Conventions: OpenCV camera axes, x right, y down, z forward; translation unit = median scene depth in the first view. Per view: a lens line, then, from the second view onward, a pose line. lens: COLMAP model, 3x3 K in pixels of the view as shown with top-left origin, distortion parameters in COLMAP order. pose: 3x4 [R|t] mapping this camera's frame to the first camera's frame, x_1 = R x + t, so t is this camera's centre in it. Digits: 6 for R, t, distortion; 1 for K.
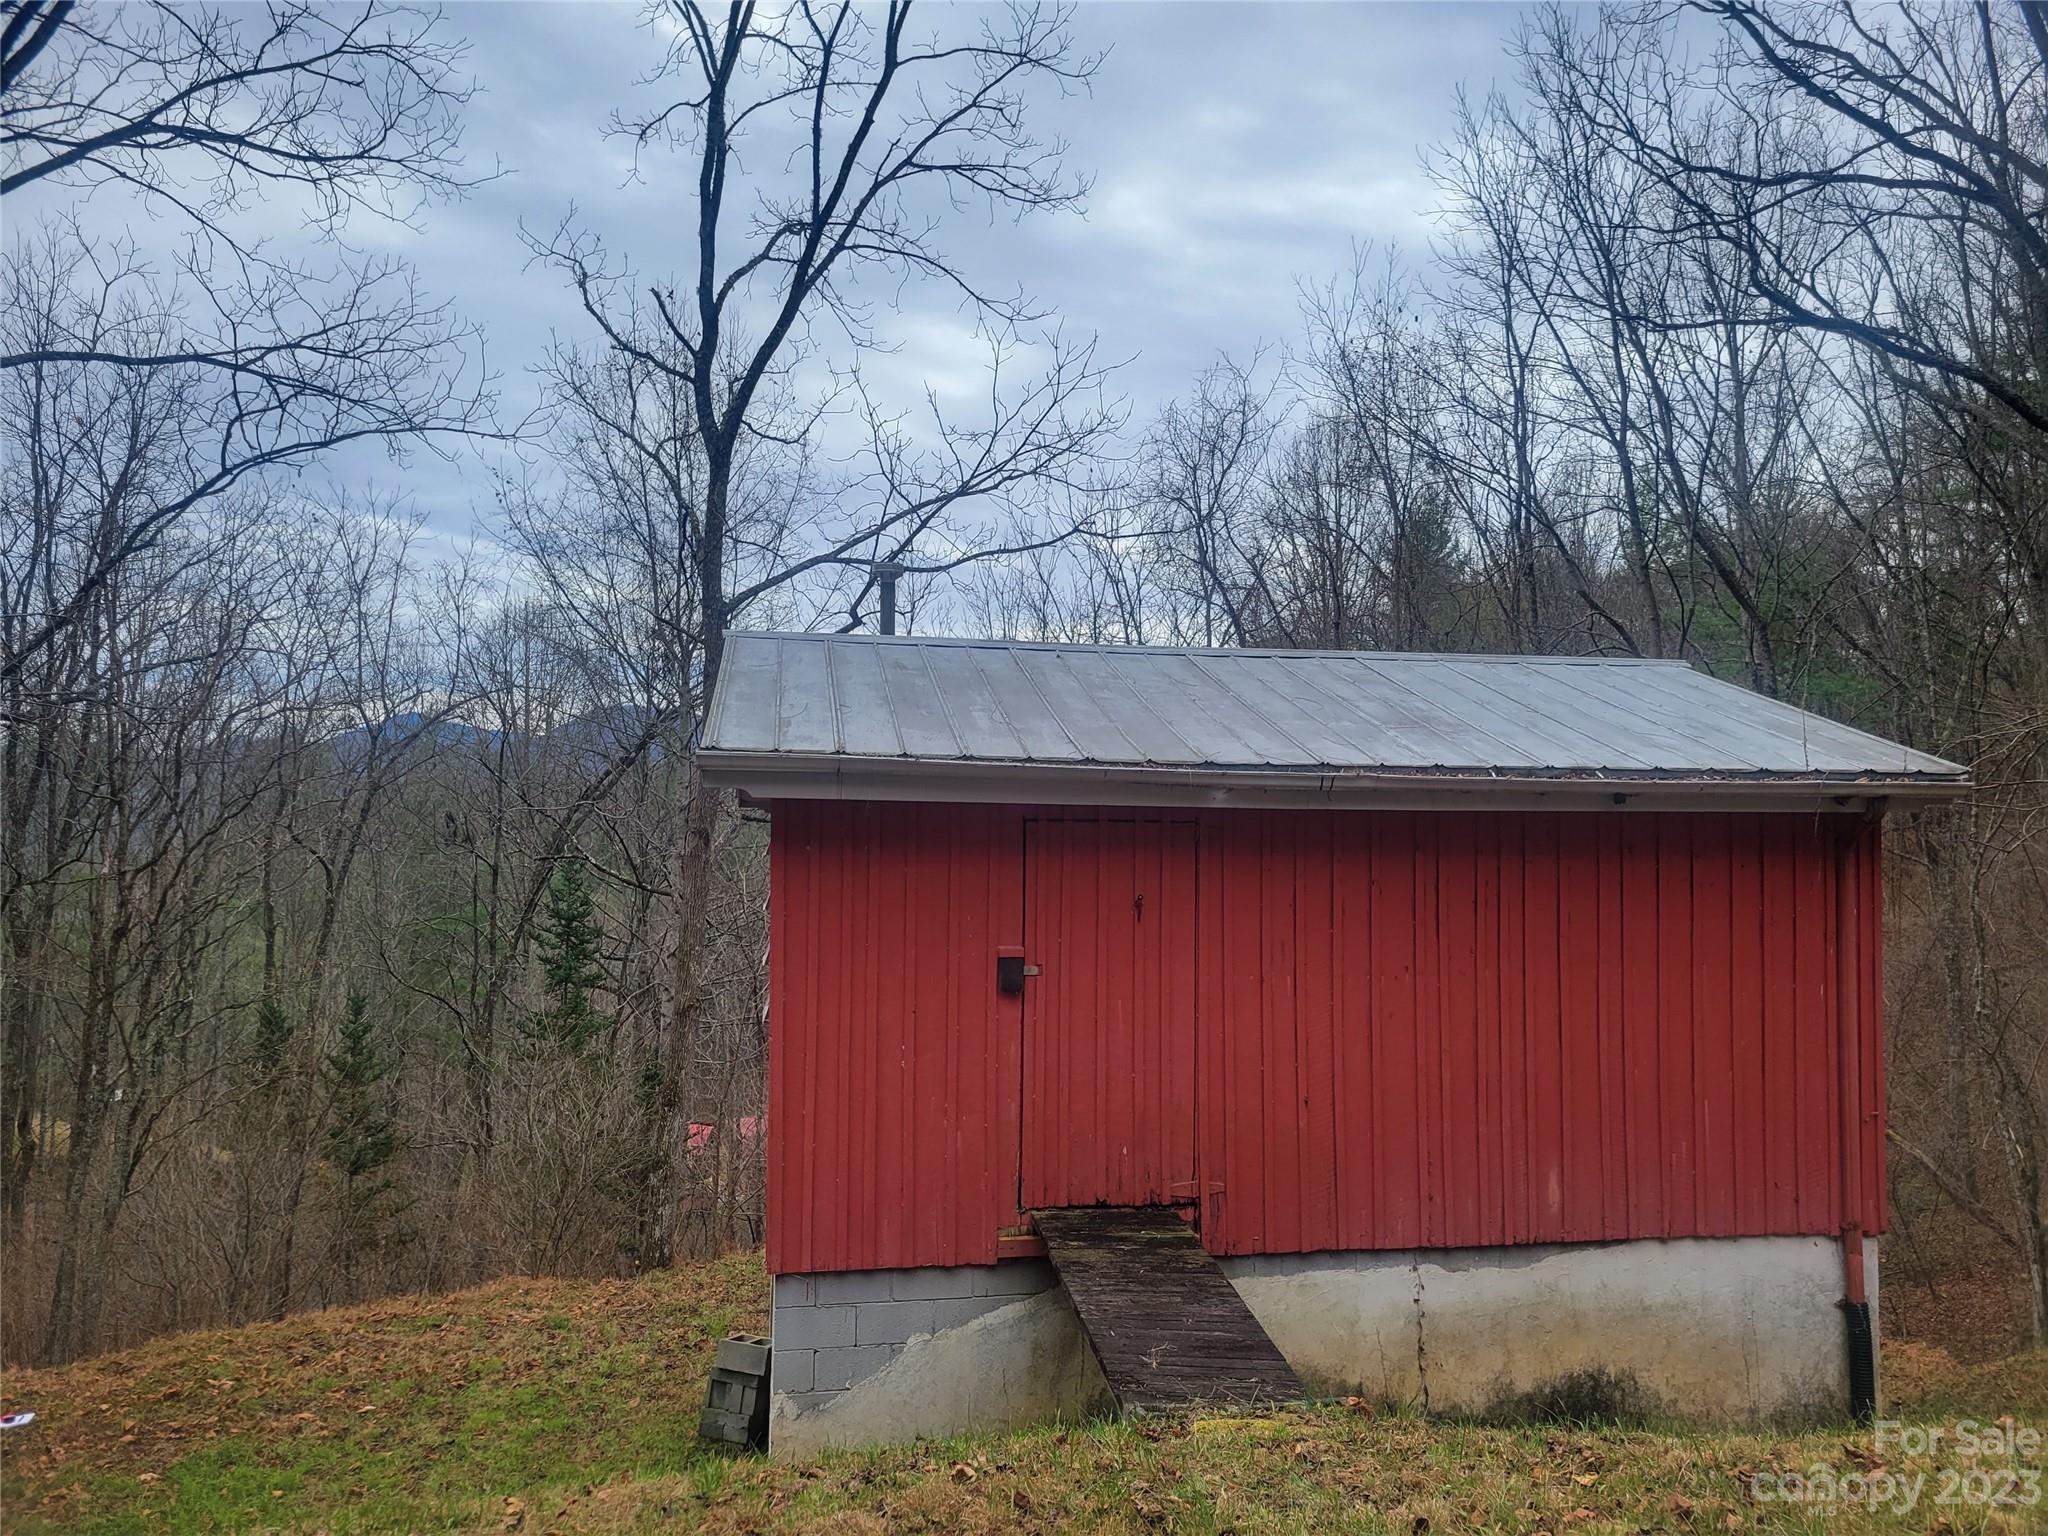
lens RADIAL K [[1632.0, 0, 1029.8], [0, 1632.0, 760.5], [0, 0, 1]] dist [0.055121, -0.012704]
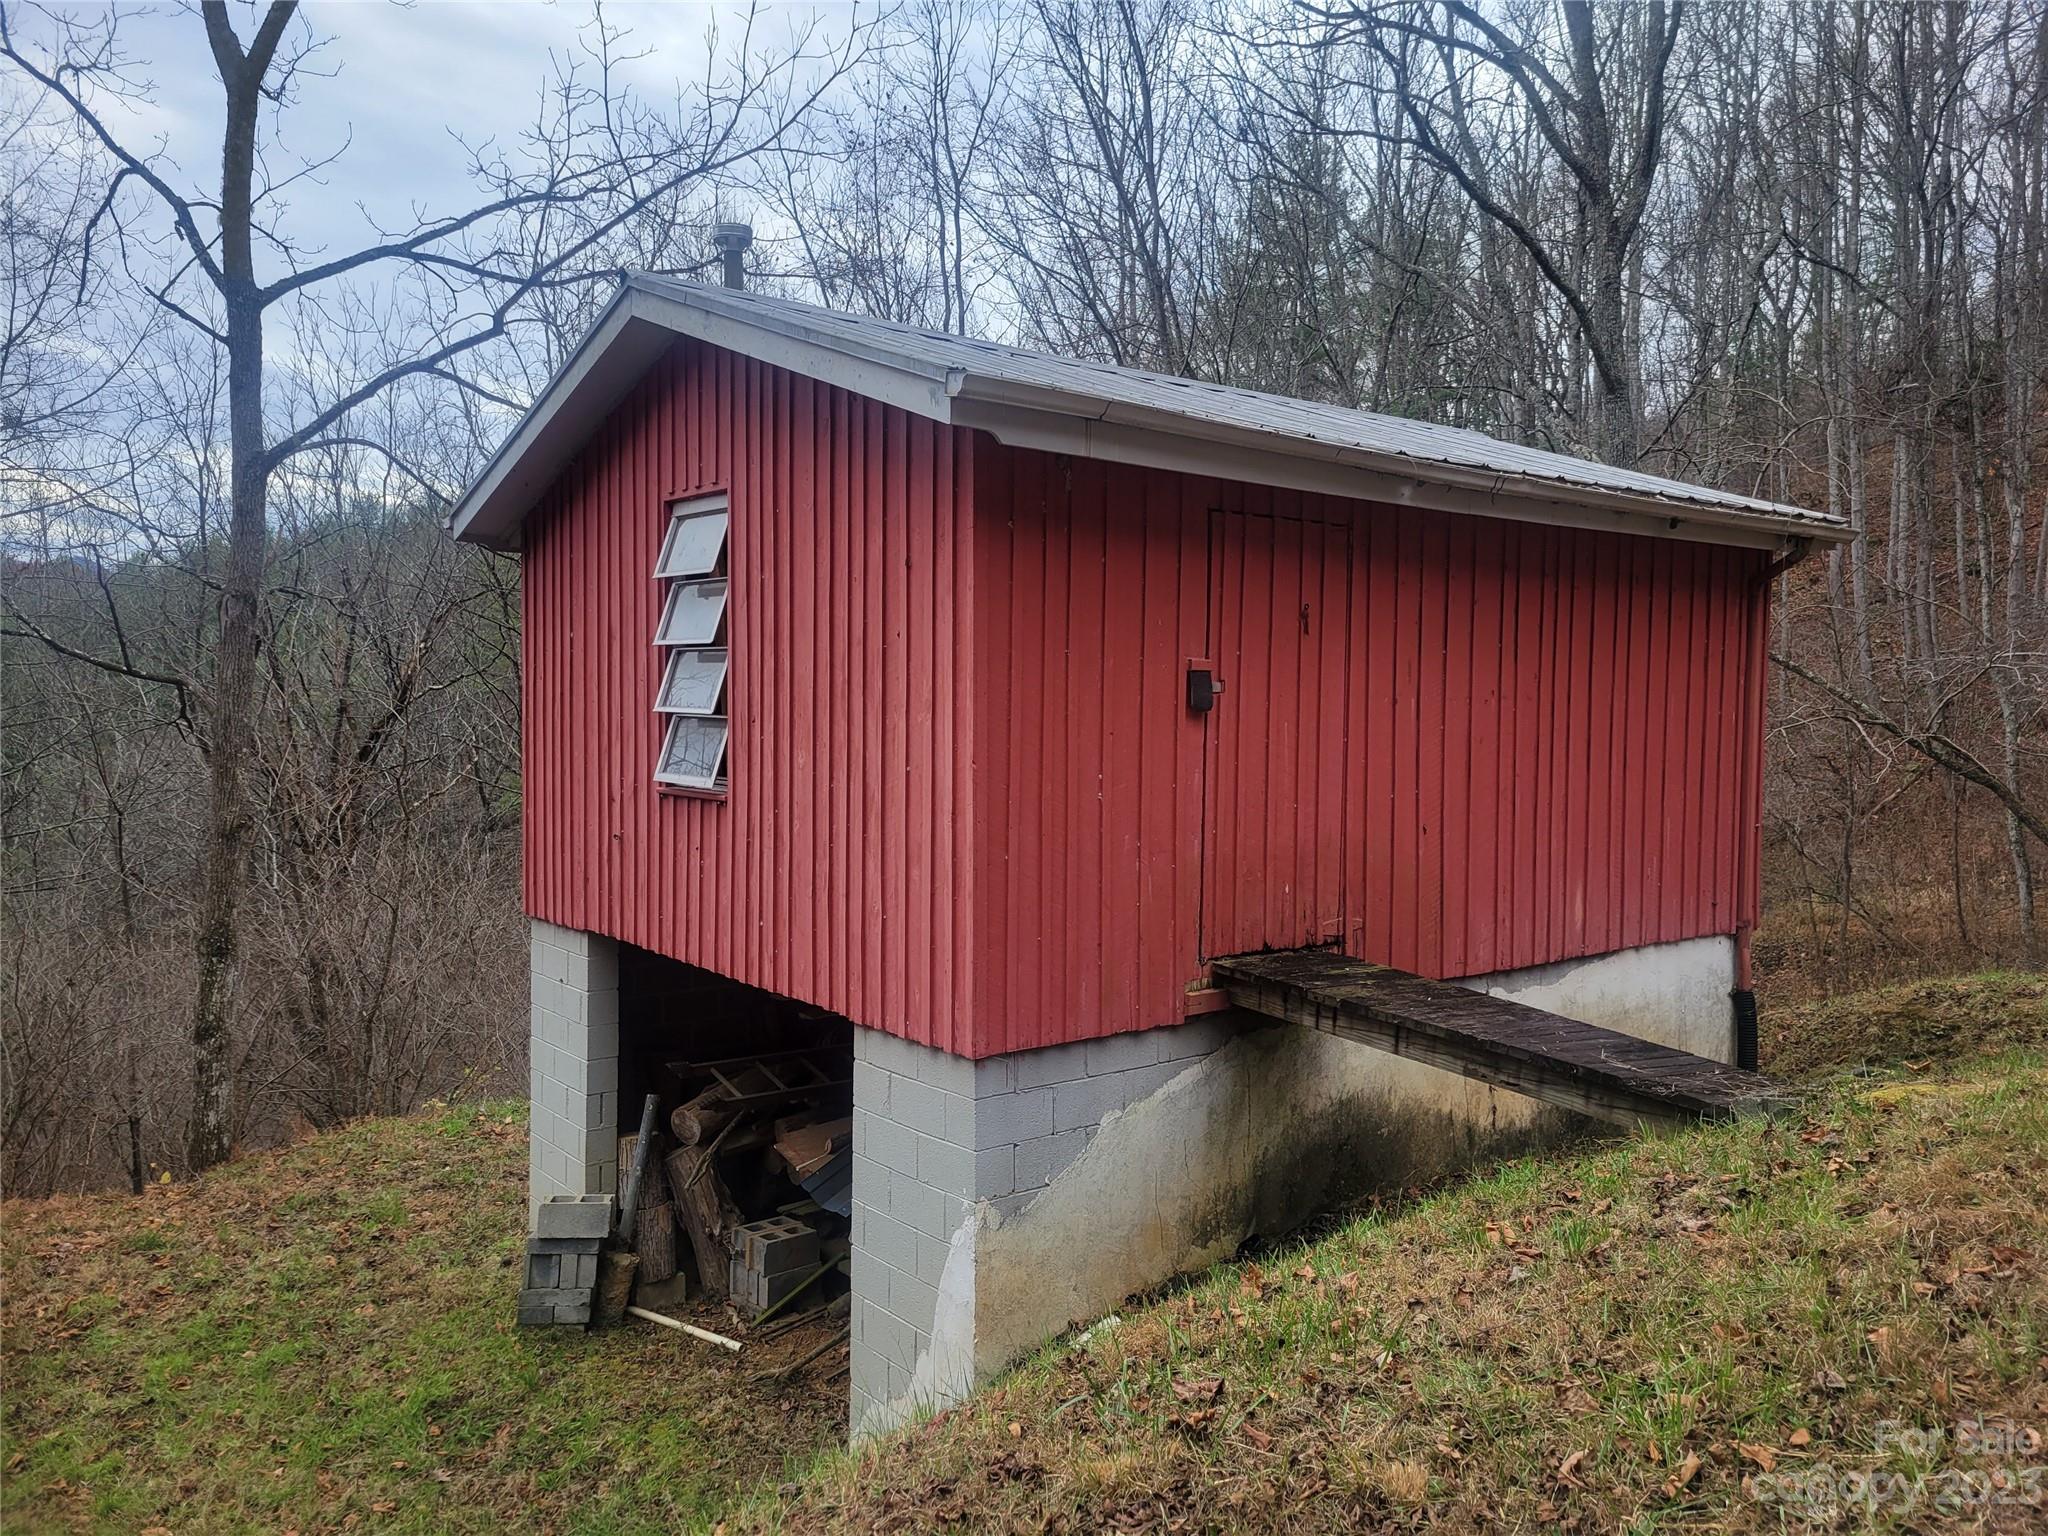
lens RADIAL K [[1632.0, 0, 1026.4], [0, 1632.0, 781.3], [0, 0, 1]] dist [0.055121, -0.012704]
pose [[0.869027, -0.022870, 0.494235, -0.505795], [-0.022147, 0.996132, 0.085037, 0.106238], [-0.494268, -0.084846, 0.865159, 0.299550]]
